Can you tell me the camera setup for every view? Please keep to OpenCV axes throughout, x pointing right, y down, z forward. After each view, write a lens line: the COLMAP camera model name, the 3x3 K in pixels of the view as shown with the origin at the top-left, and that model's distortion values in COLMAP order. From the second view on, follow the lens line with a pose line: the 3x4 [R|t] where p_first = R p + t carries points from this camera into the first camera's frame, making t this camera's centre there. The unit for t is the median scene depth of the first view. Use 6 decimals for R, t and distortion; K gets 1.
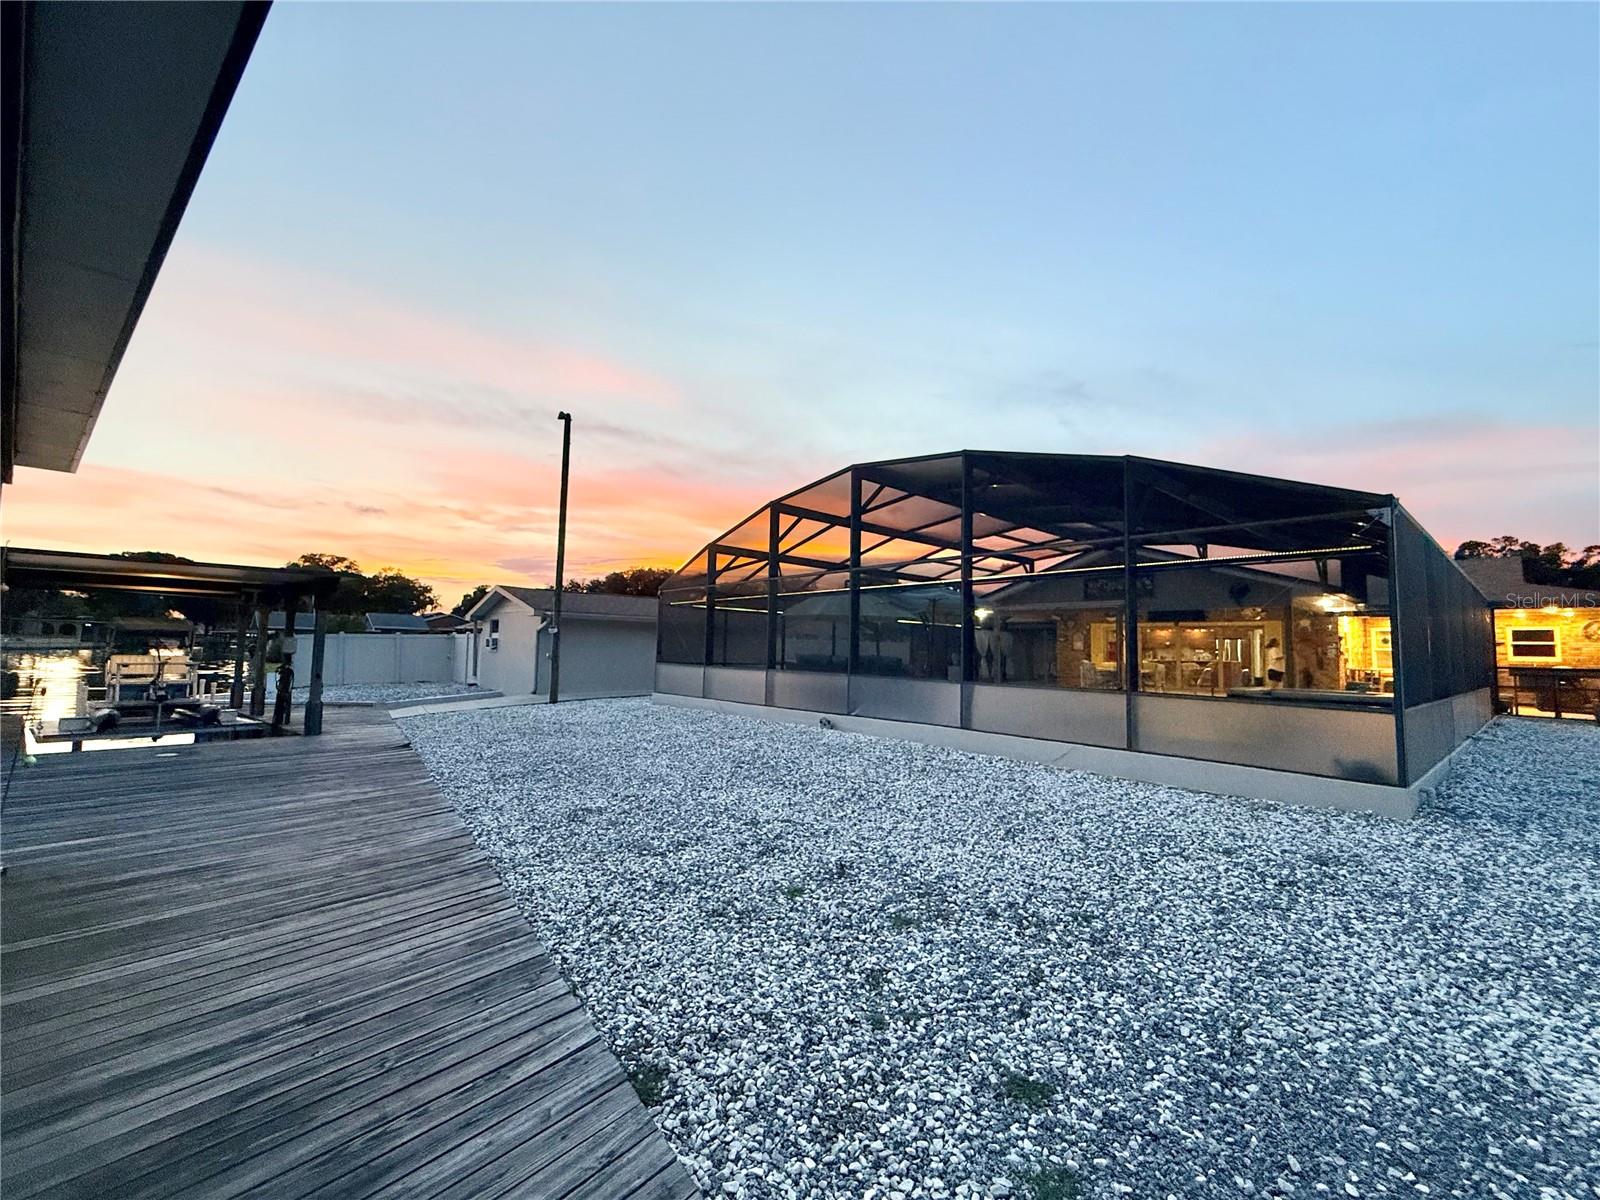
lens RADIAL K [[637.9, 0, 794.1], [0, 637.9, 601.8], [0, 0, 1]] dist [-0.000753, 0.000550]
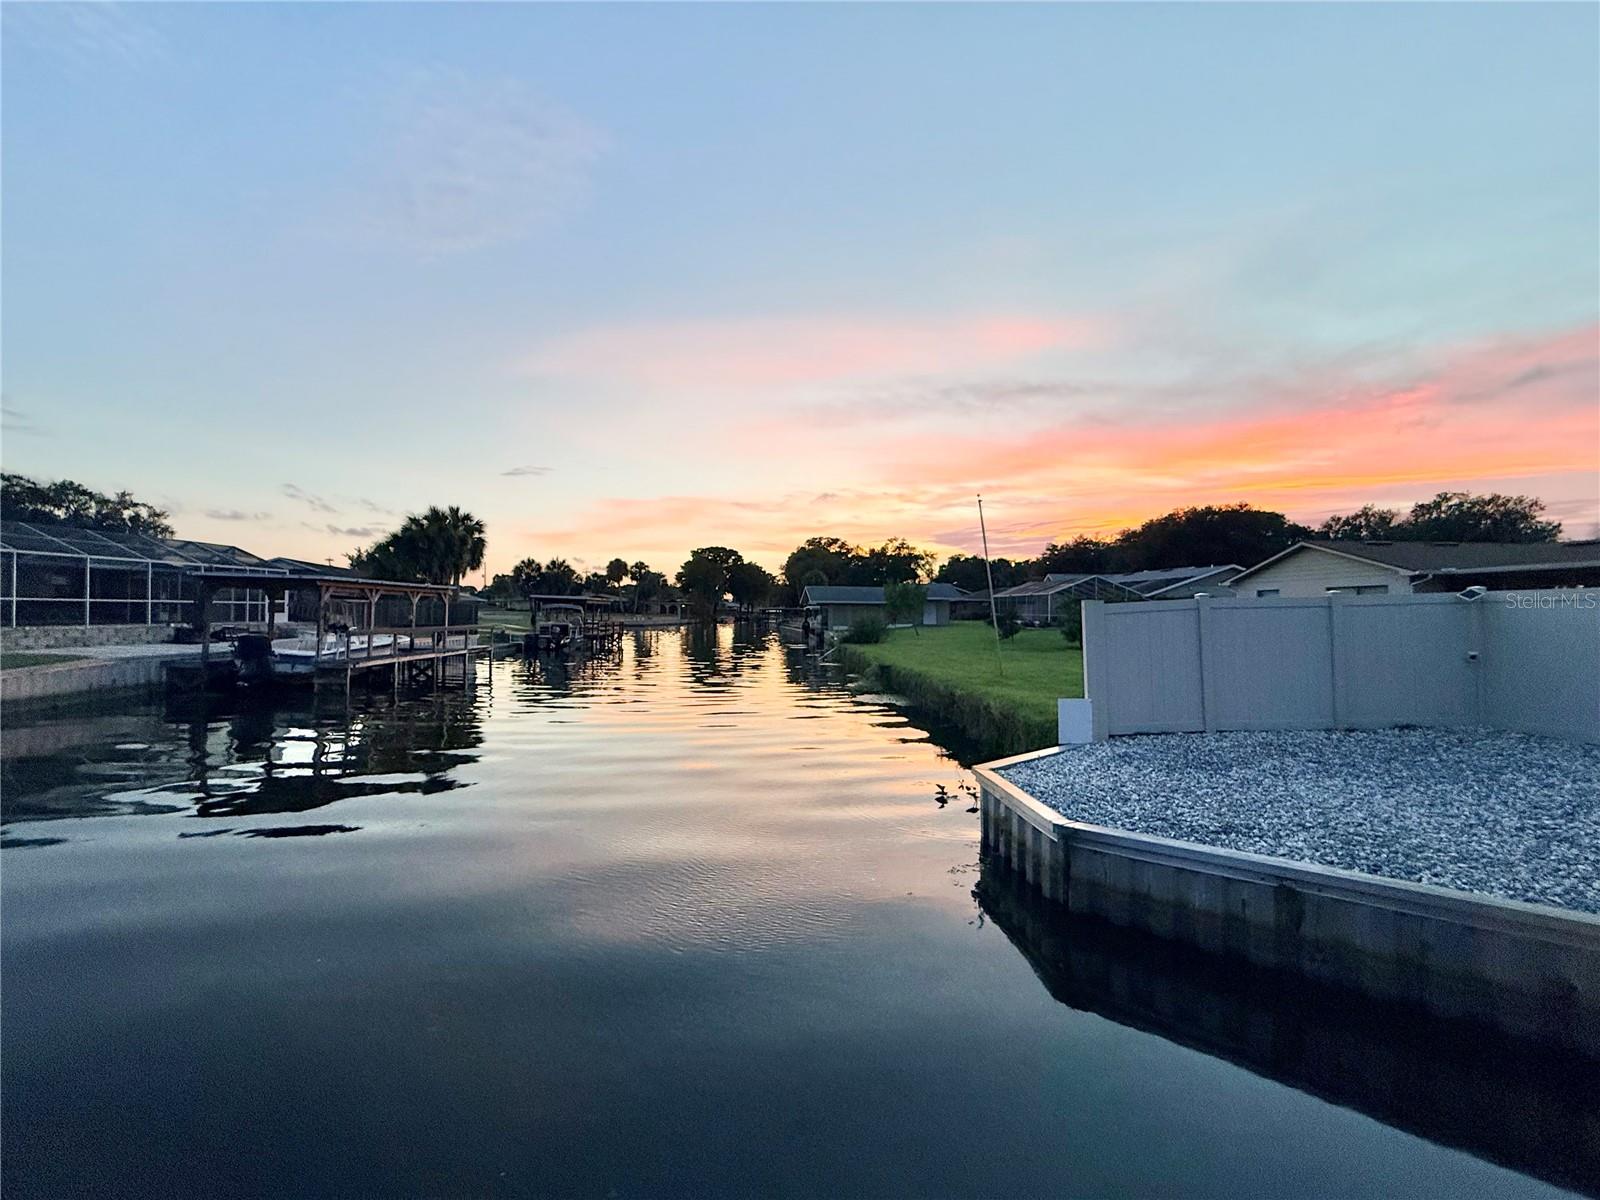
lens RADIAL K [[637.9, 0, 784.8], [0, 637.9, 609.7], [0, 0, 1]] dist [-0.000753, 0.000550]
pose [[0.785393, -0.022930, -0.618572, -3.028844], [0.059744, 0.997456, 0.038881, 0.111144], [0.616107, -0.067493, 0.784765, 2.354004]]
